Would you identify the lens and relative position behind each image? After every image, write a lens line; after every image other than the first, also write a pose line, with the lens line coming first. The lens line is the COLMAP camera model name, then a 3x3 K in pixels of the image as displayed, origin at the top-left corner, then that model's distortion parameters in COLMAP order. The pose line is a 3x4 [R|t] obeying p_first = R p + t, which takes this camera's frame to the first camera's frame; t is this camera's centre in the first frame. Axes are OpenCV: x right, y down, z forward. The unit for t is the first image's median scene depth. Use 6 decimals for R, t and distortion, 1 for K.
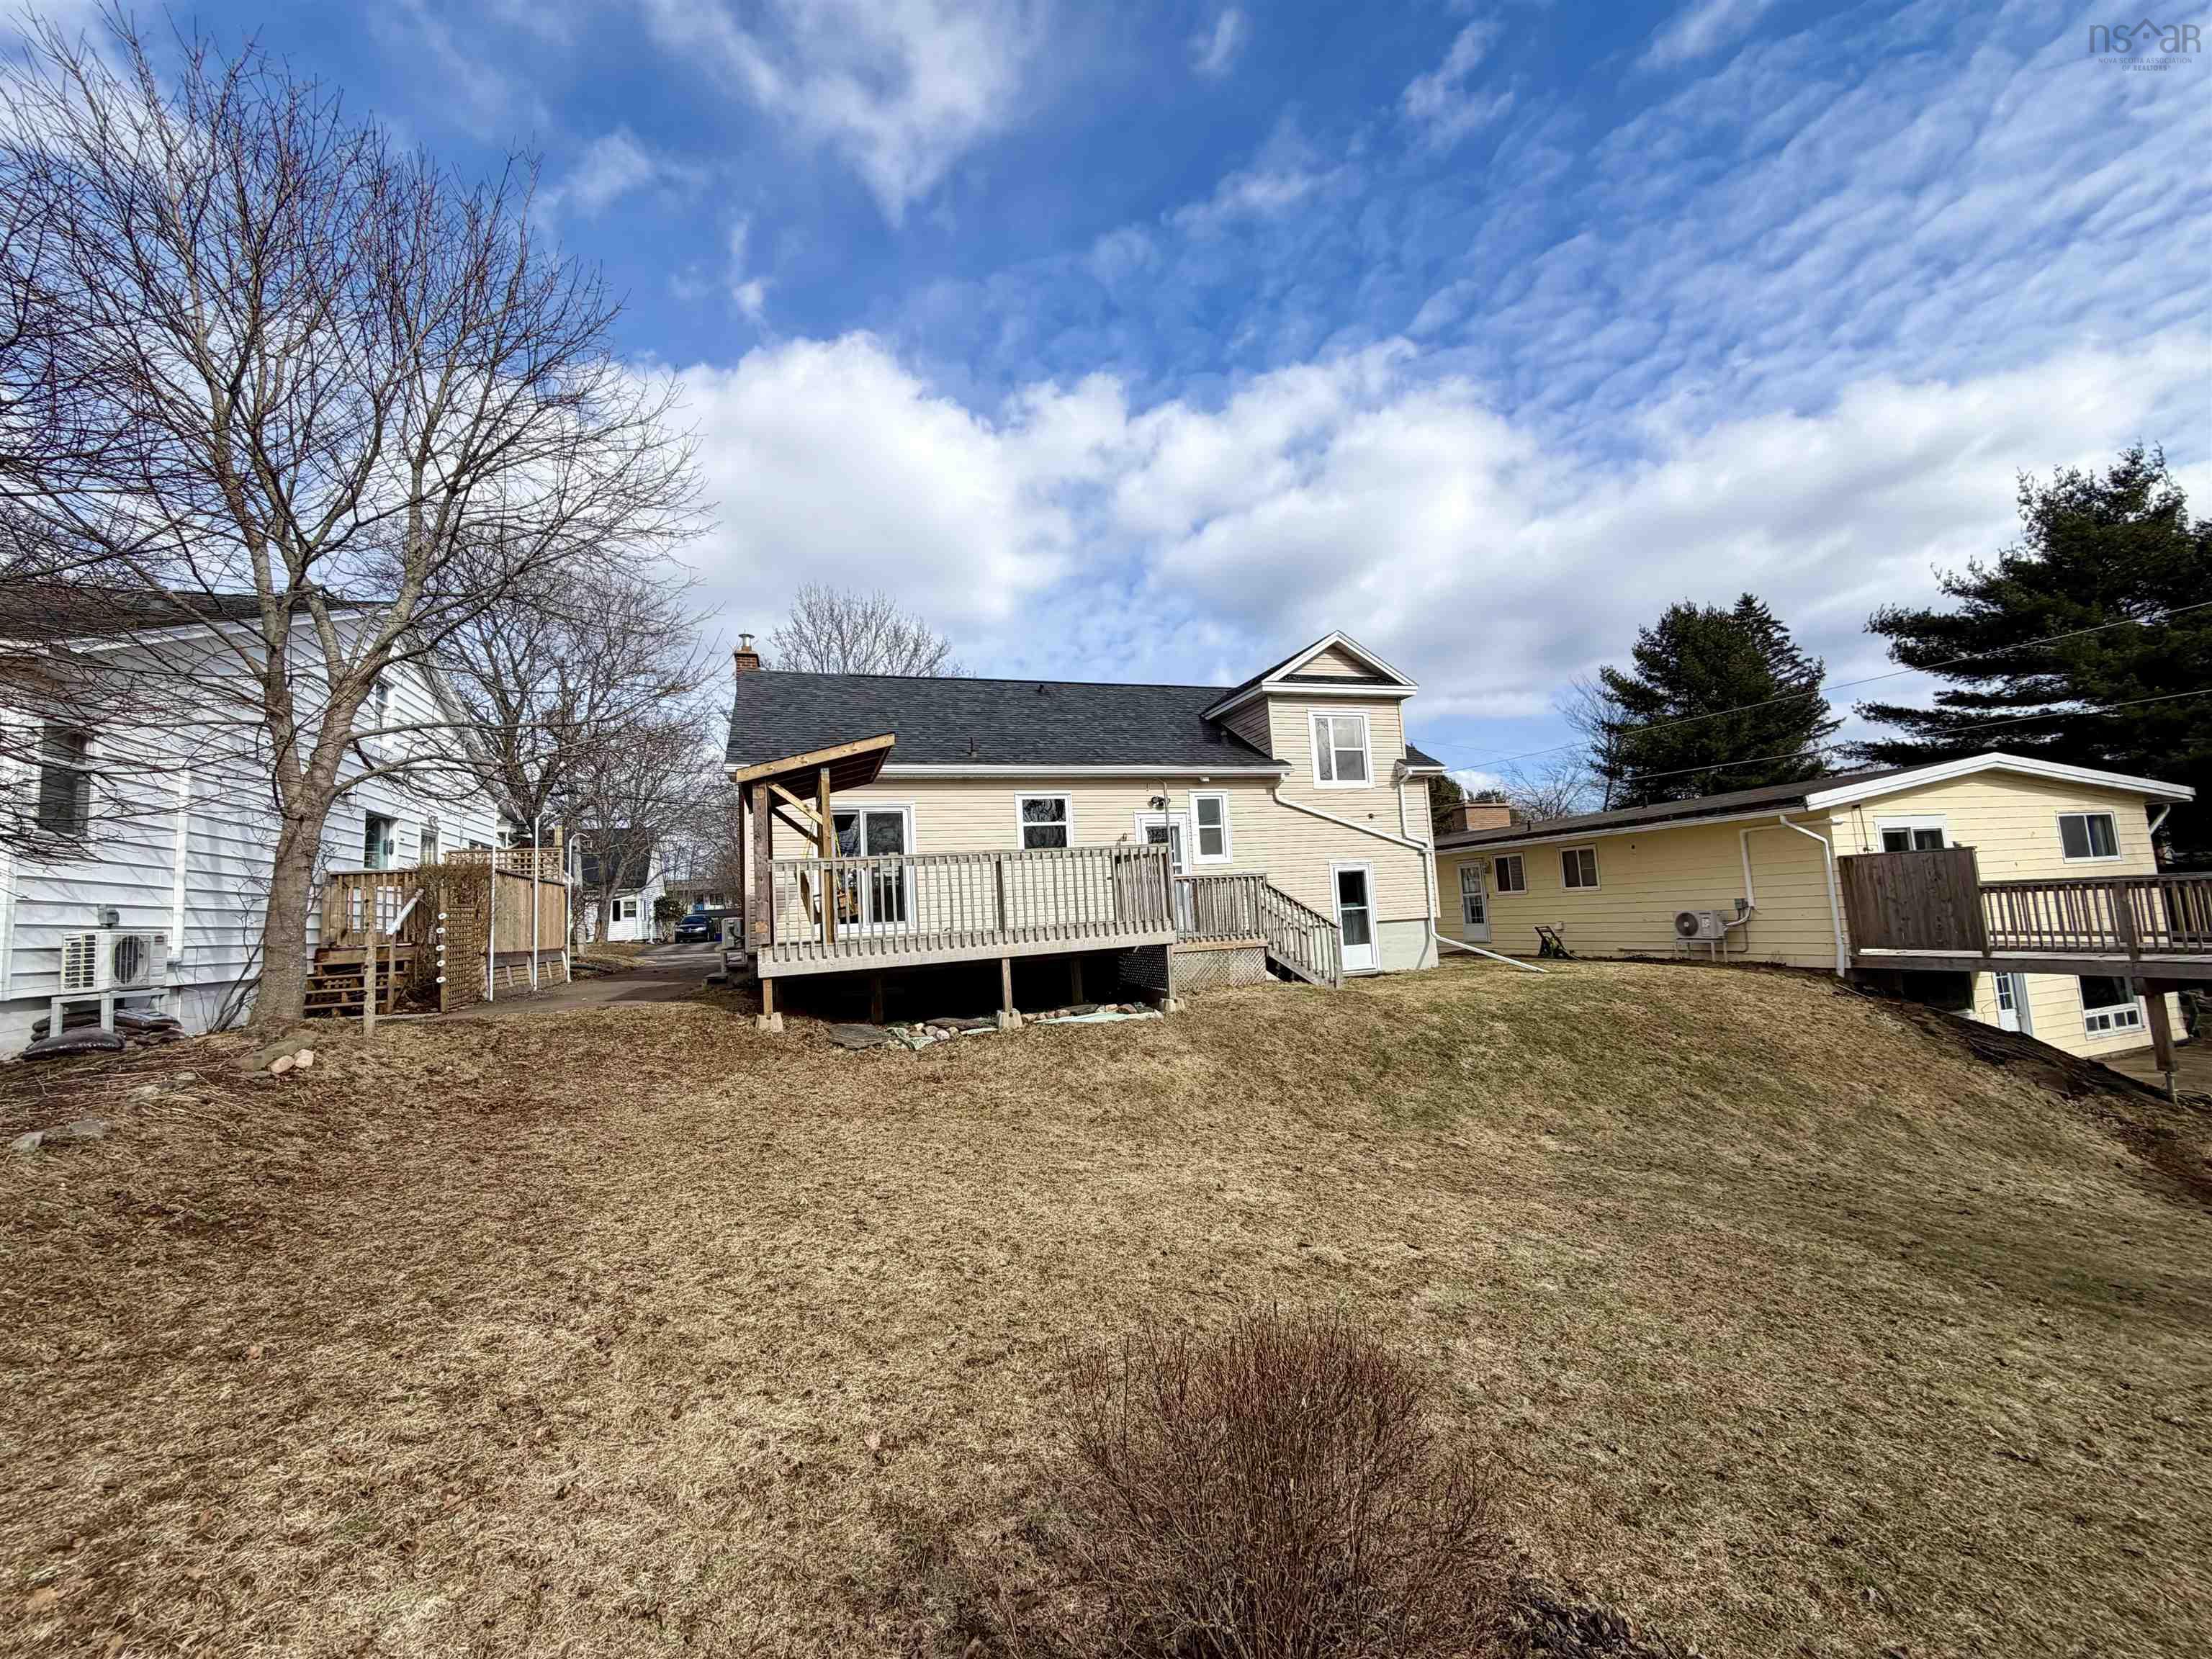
lens RADIAL K [[885.5, 0, 1106.0], [0, 885.5, 829.5], [0, 0, 1]] dist [0.001850, -0.000216]
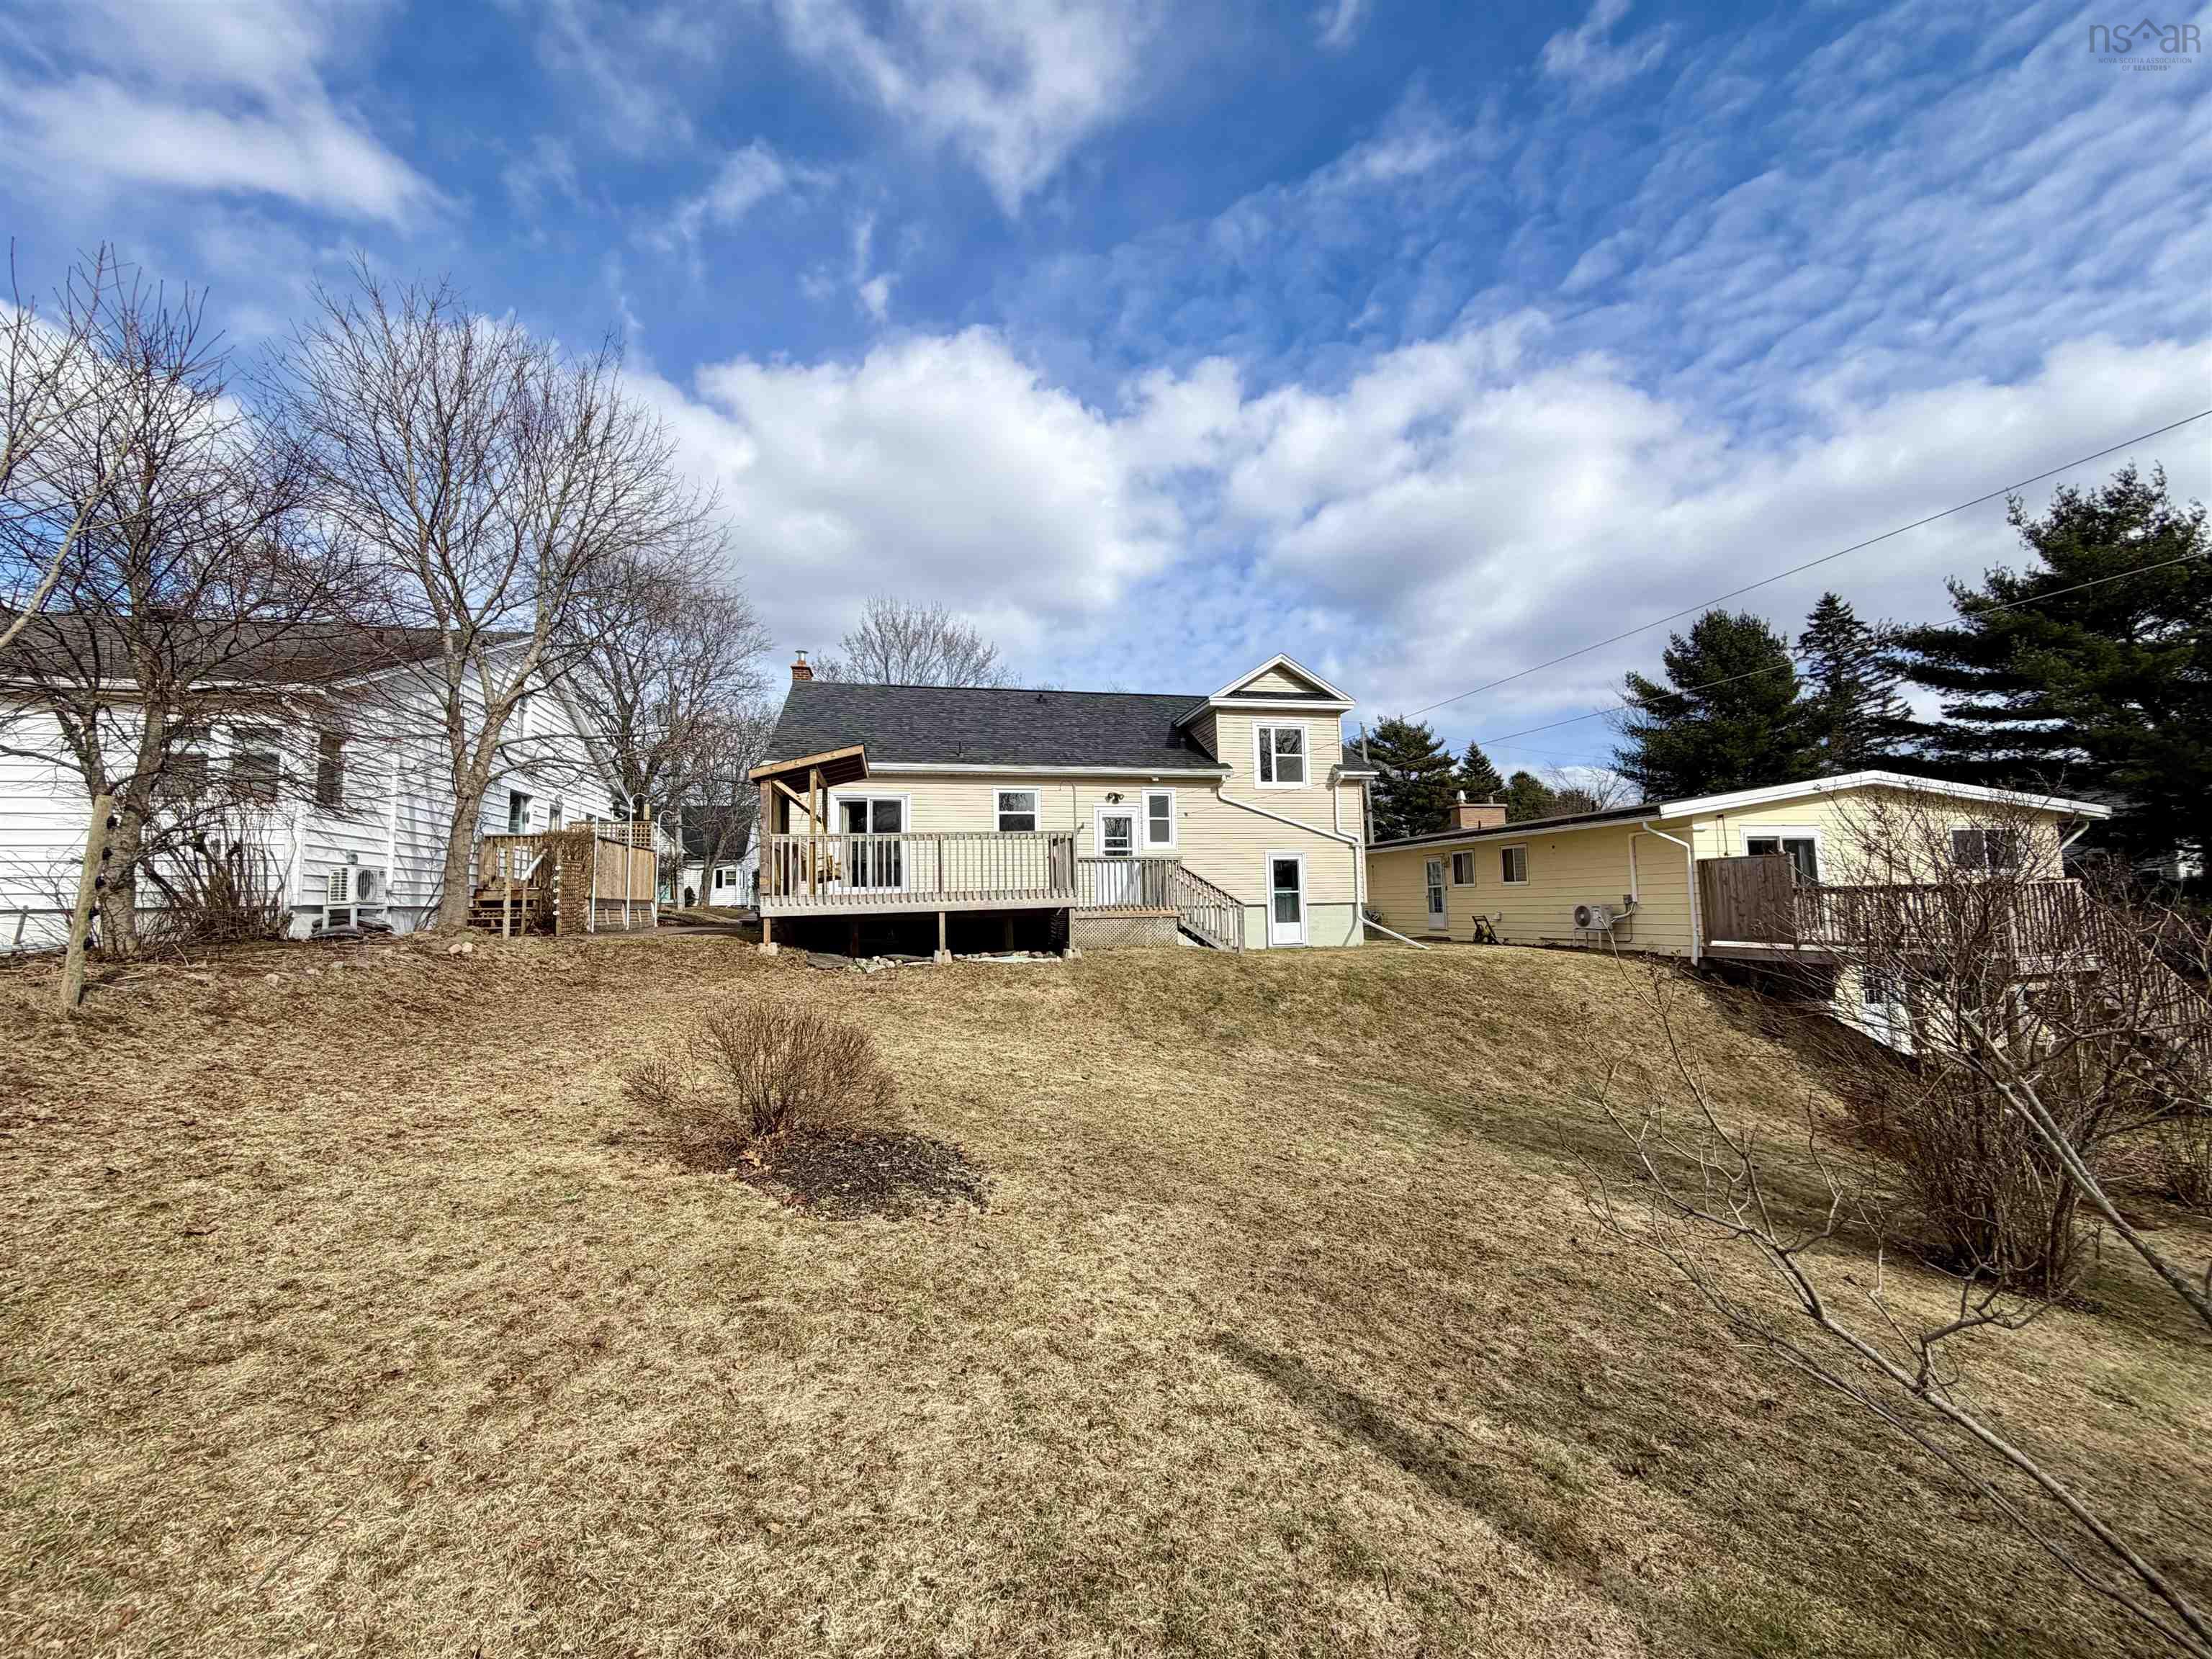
lens RADIAL K [[884.6, 0, 1106.0], [0, 884.6, 829.5], [0, 0, 1]] dist [-0.000004, 0.000062]
pose [[0.993339, 0.028187, -0.111727, 0.189526], [-0.026673, 0.999531, 0.015018, -0.004804], [0.112098, -0.011938, 0.993625, -0.207996]]
